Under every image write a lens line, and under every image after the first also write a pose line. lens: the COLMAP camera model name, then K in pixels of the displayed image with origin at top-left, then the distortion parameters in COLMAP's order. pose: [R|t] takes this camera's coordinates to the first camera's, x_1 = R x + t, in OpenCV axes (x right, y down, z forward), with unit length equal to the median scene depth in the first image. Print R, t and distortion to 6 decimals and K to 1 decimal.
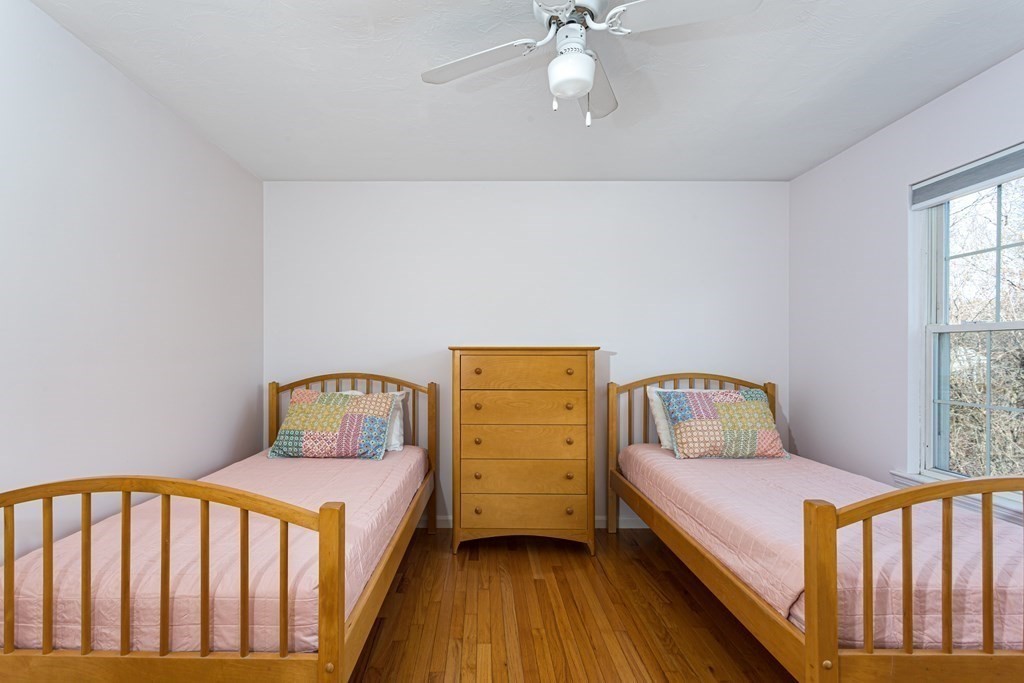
lens RADIAL K [[498.4, 0, 511.1], [0, 498.4, 351.0], [0, 0, 1]] dist [0.003146, 0.000548]
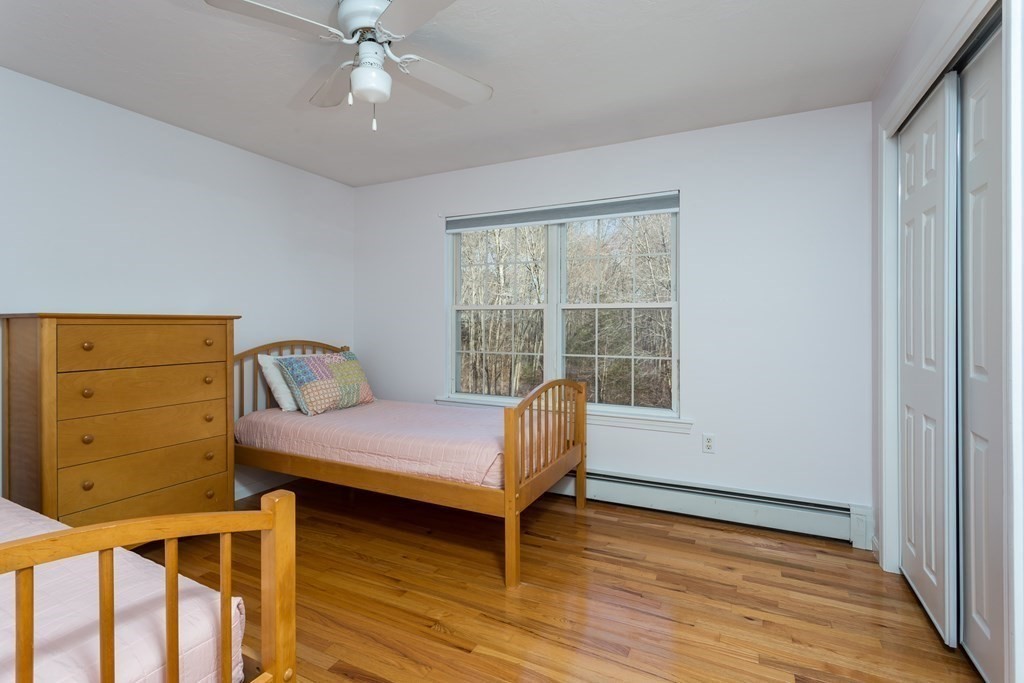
lens RADIAL K [[498.4, 0, 475.6], [0, 498.4, 322.3], [0, 0, 1]] dist [0.003146, 0.000548]
pose [[0.472075, 0.000987, 0.881558, -0.475454], [-0.003583, 0.999993, 0.000799, 0.001803], [-0.881551, -0.003536, 0.472075, 0.137844]]
